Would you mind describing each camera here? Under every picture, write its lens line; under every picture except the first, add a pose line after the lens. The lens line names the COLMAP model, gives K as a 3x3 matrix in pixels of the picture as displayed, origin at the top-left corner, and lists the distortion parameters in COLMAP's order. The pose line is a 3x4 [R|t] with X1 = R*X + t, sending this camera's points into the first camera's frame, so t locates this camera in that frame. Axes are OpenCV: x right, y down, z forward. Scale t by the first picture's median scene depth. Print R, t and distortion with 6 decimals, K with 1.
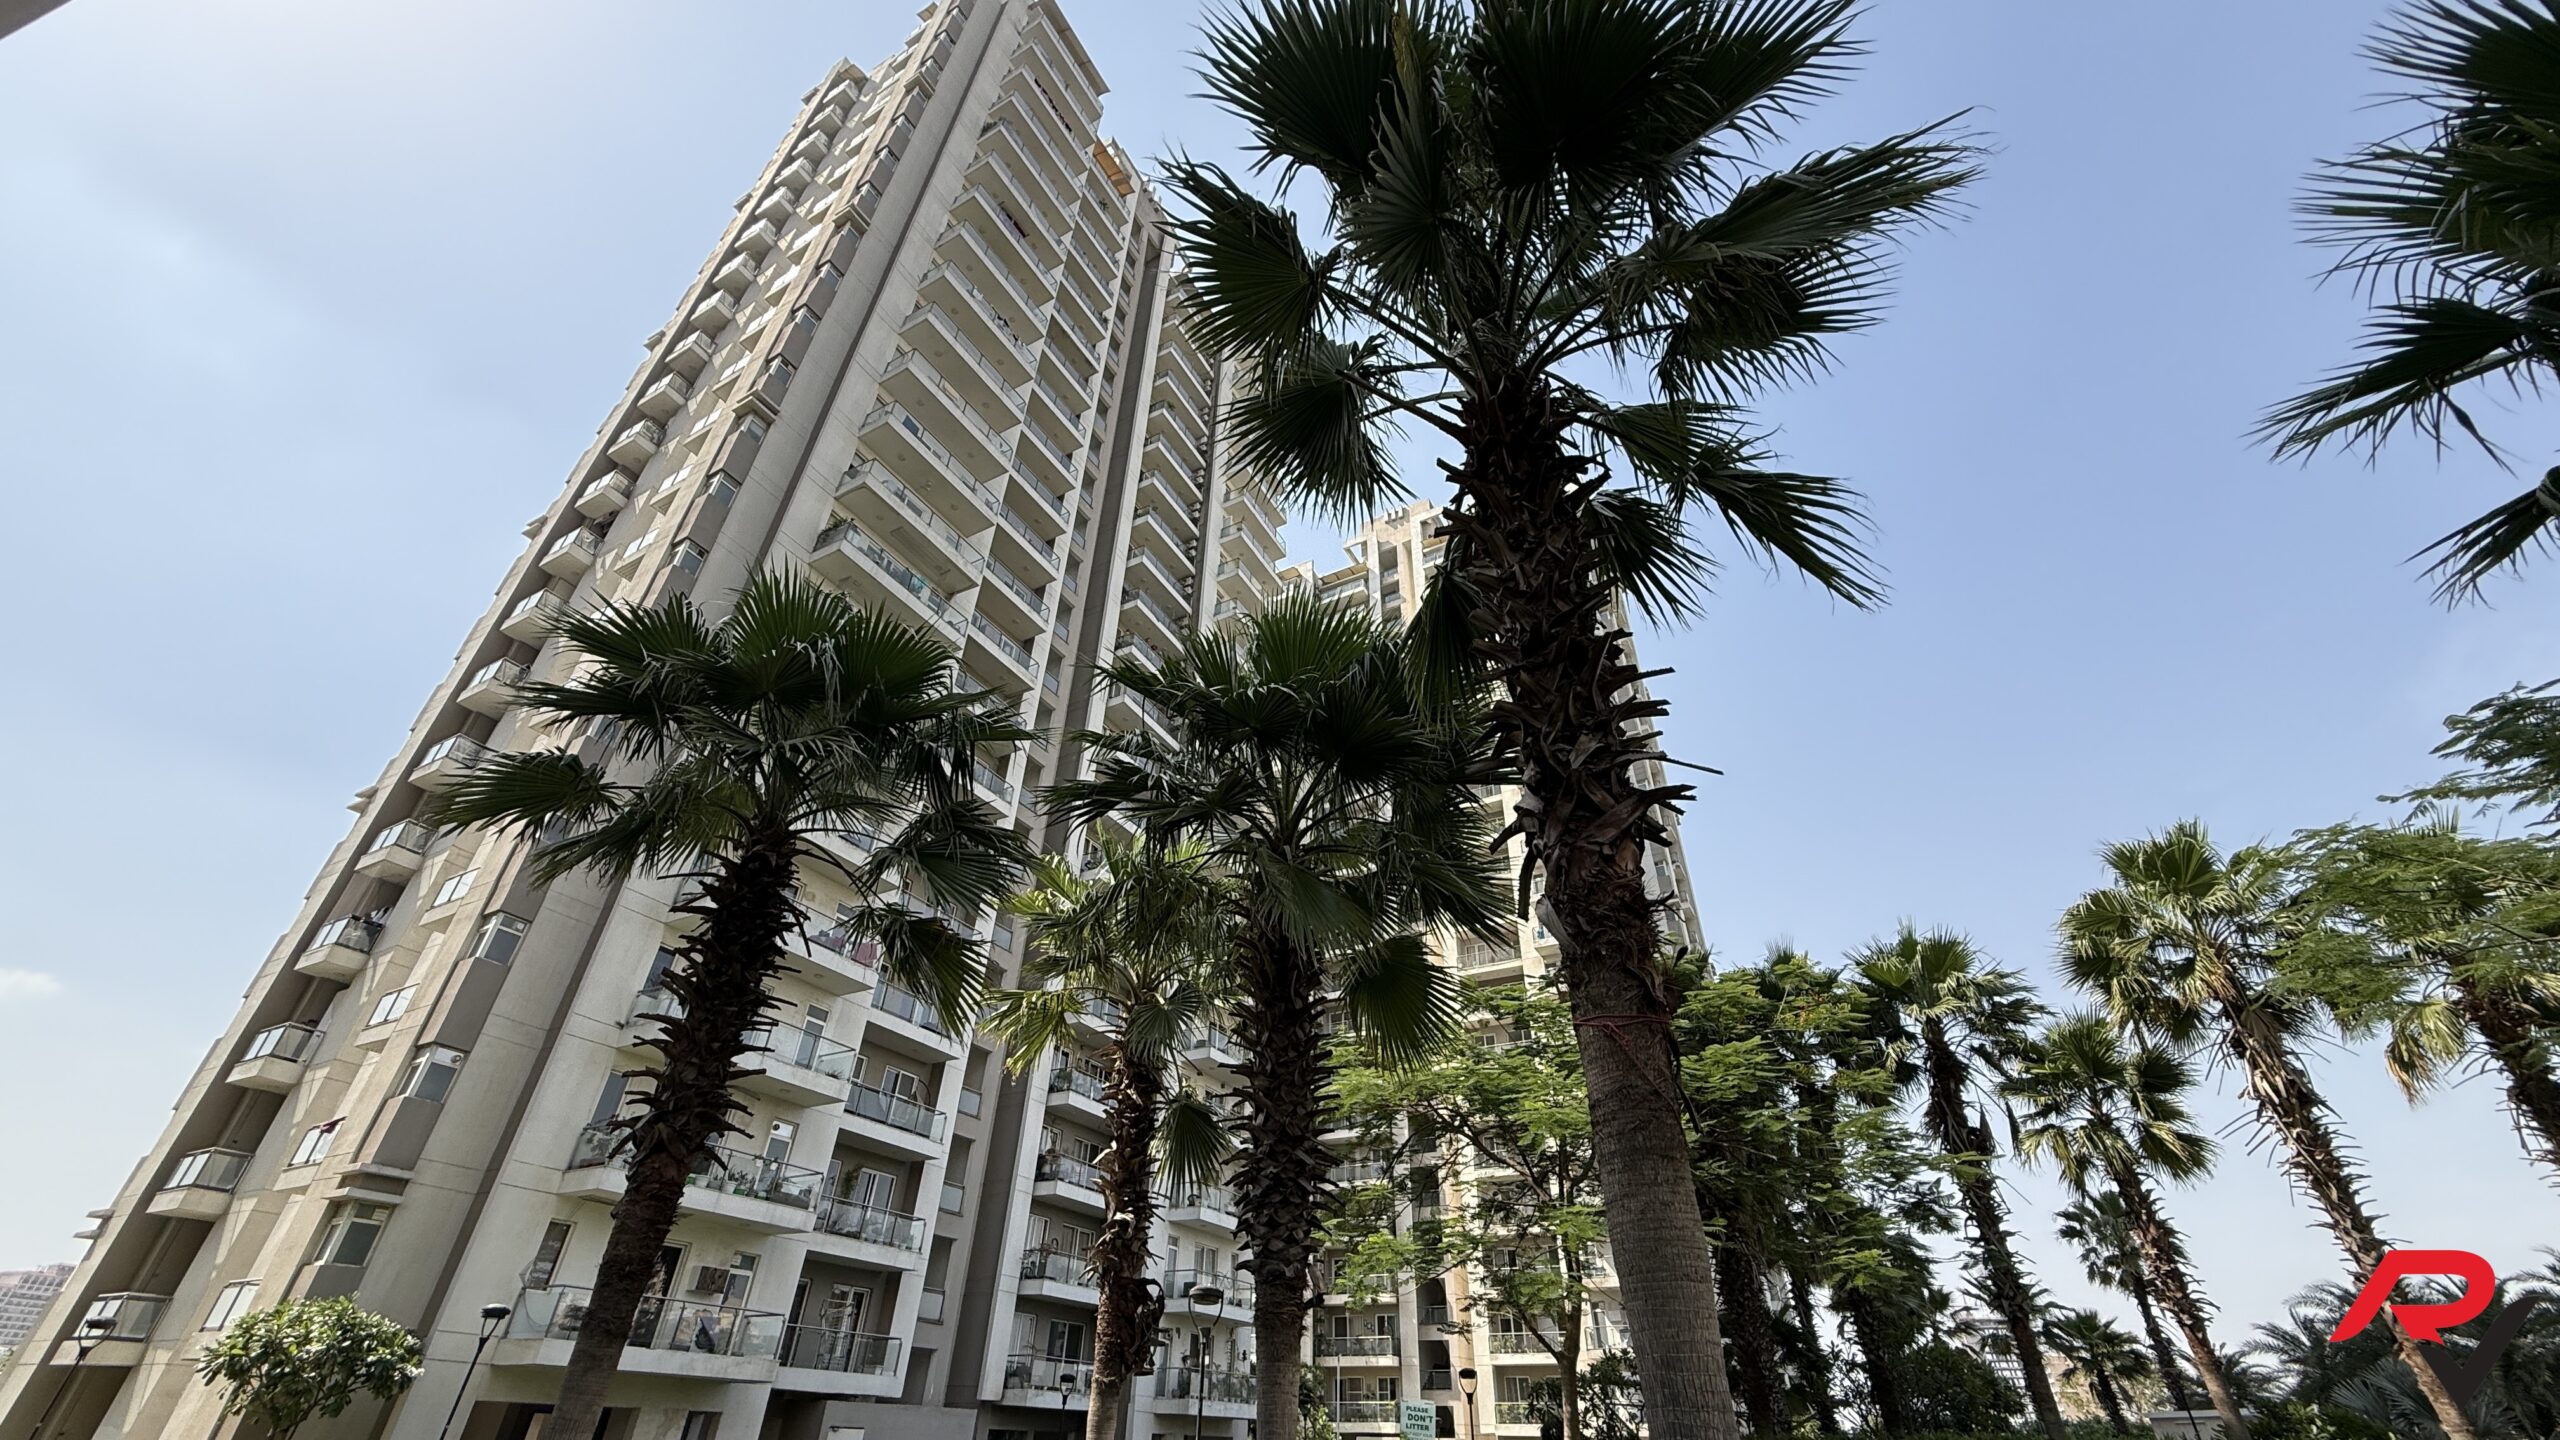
lens RADIAL K [[1017.9, 0, 1274.6], [0, 1017.9, 726.4], [0, 0, 1]] dist [-0.000285, 0.000602]
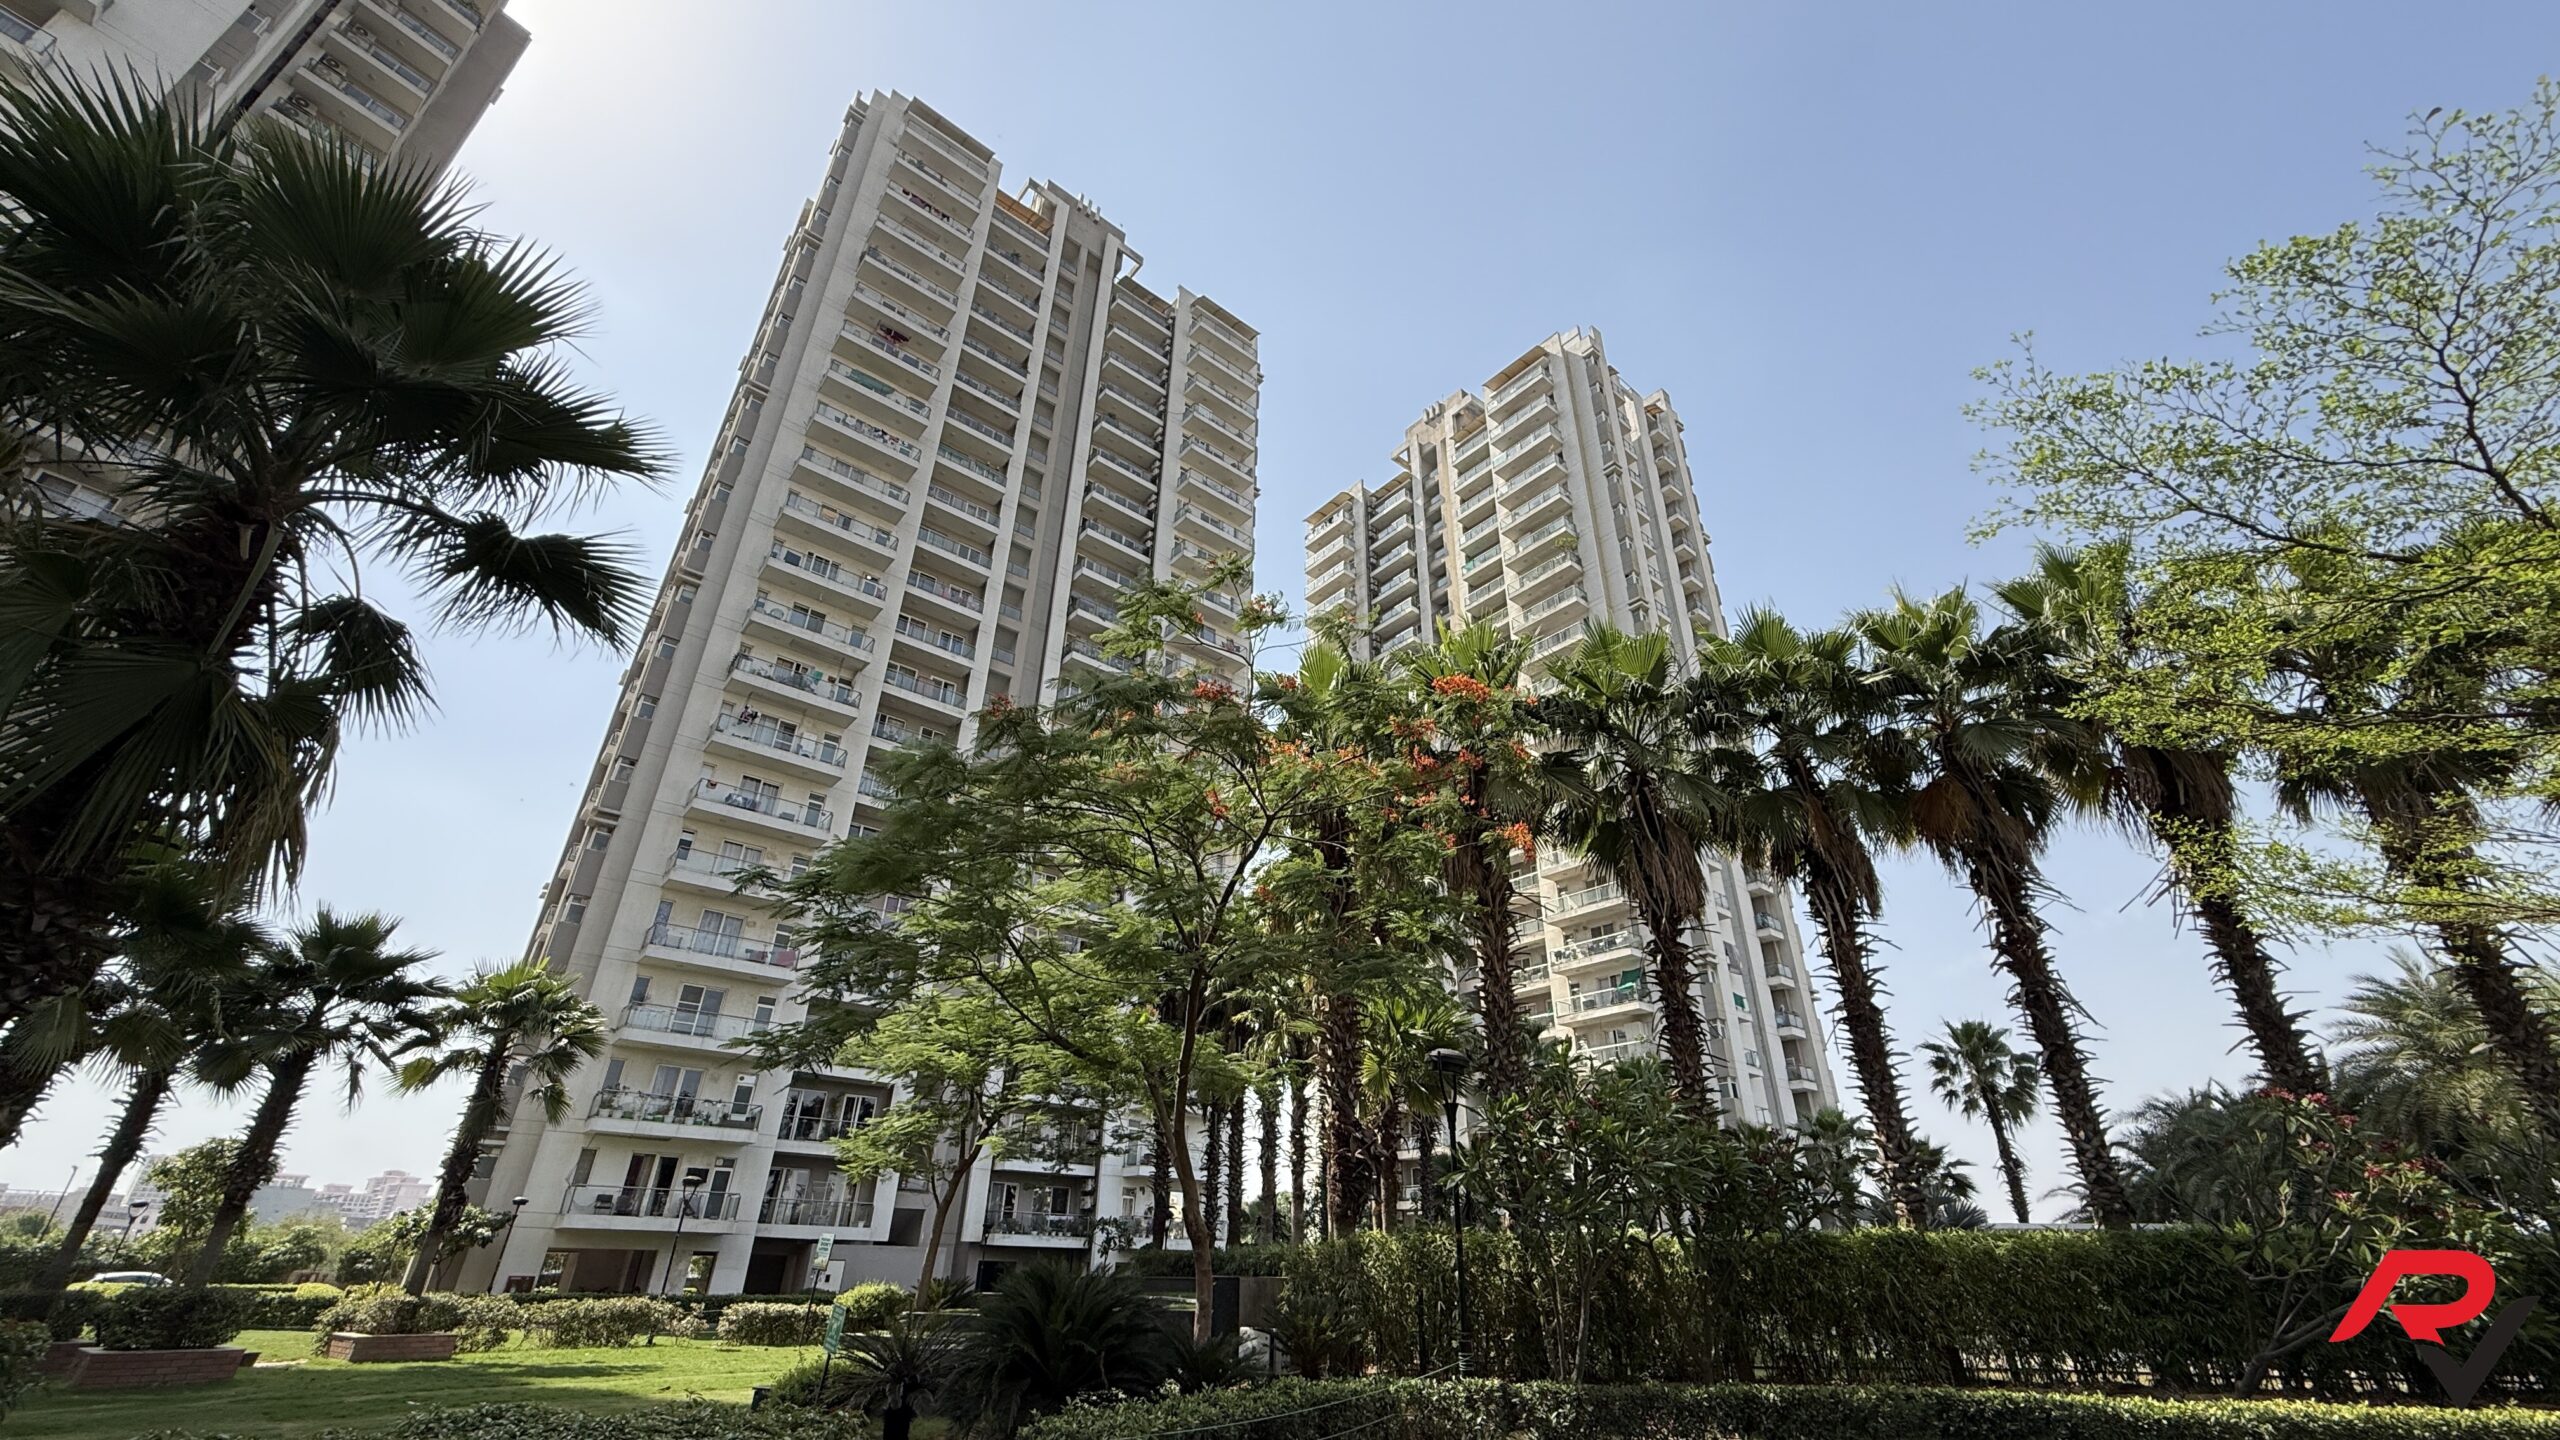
lens RADIAL K [[1017.9, 0, 1281.6], [0, 1017.9, 730.0], [0, 0, 1]] dist [-0.000285, 0.000602]
pose [[0.931815, -0.187550, -0.310720, 1.419370], [0.221599, 0.972027, 0.077836, -0.091506], [0.287429, -0.141384, 0.947309, -0.239528]]
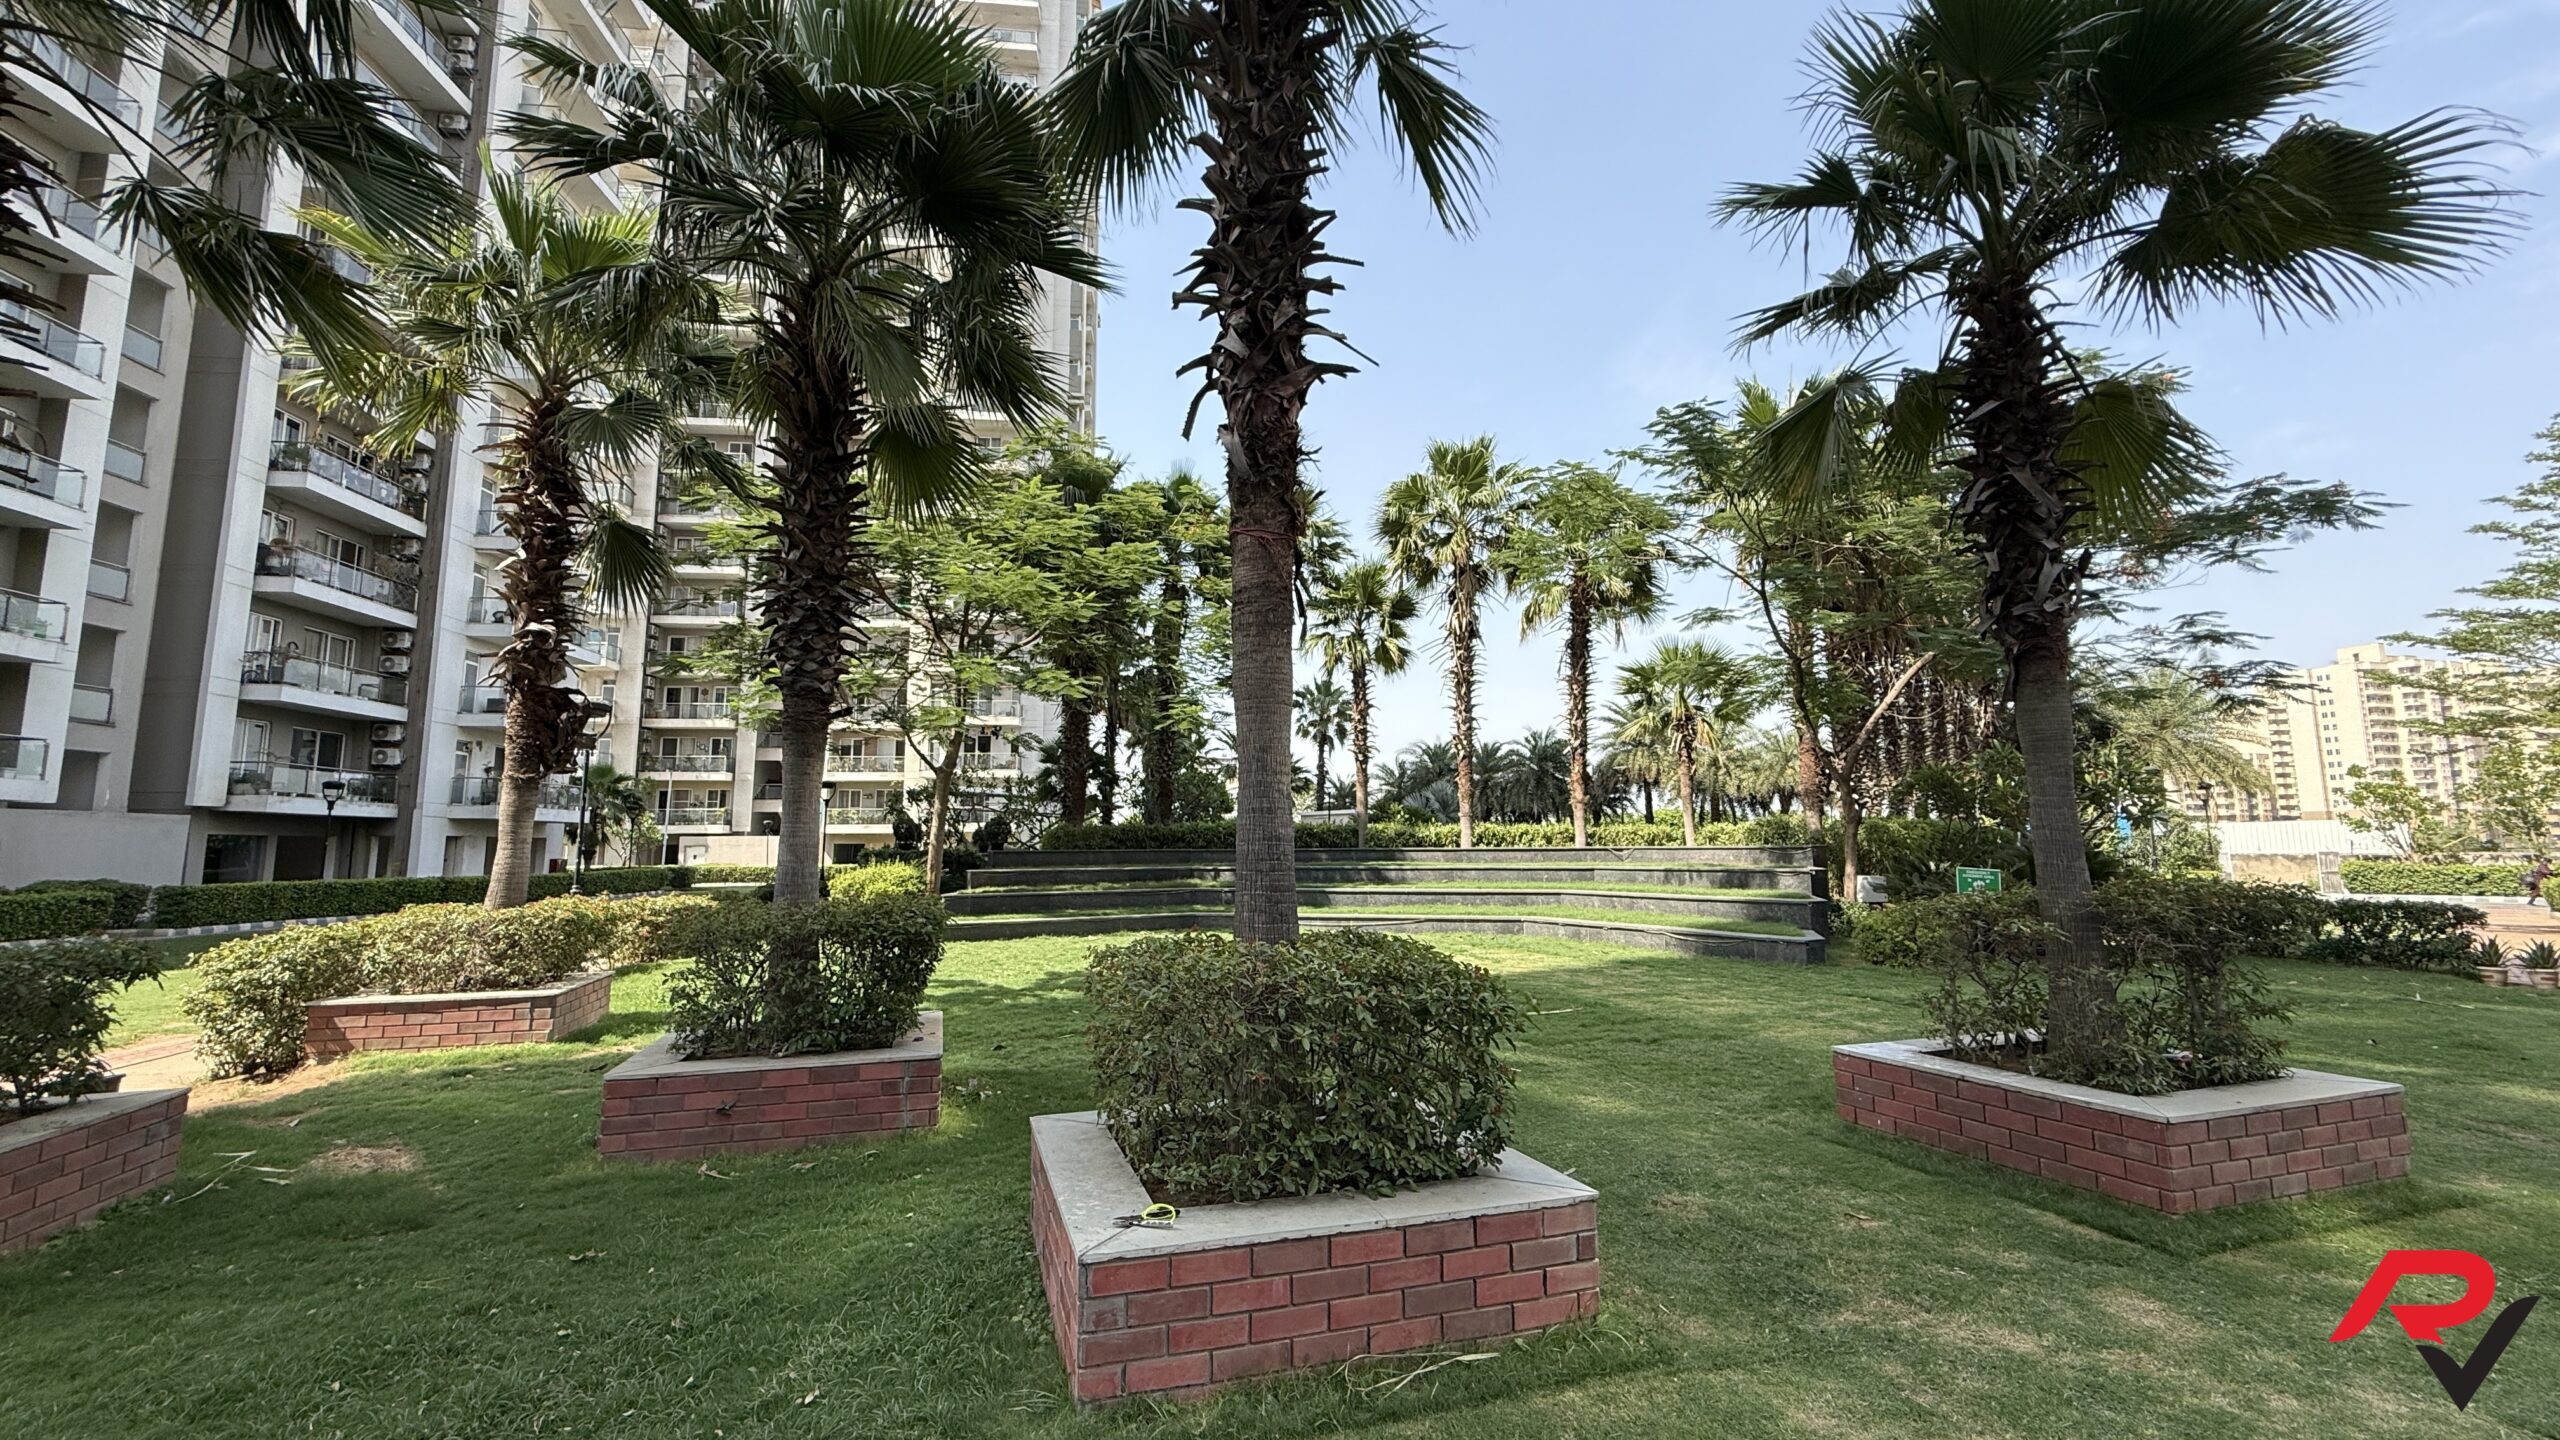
lens RADIAL K [[1017.9, 0, 1266.2], [0, 1017.9, 717.8], [0, 0, 1]] dist [-0.000285, 0.000602]
pose [[0.826765, 0.048534, 0.560450, -0.056926], [-0.309165, 0.871527, 0.380602, -0.001633], [-0.469975, -0.487940, 0.735553, -0.015121]]
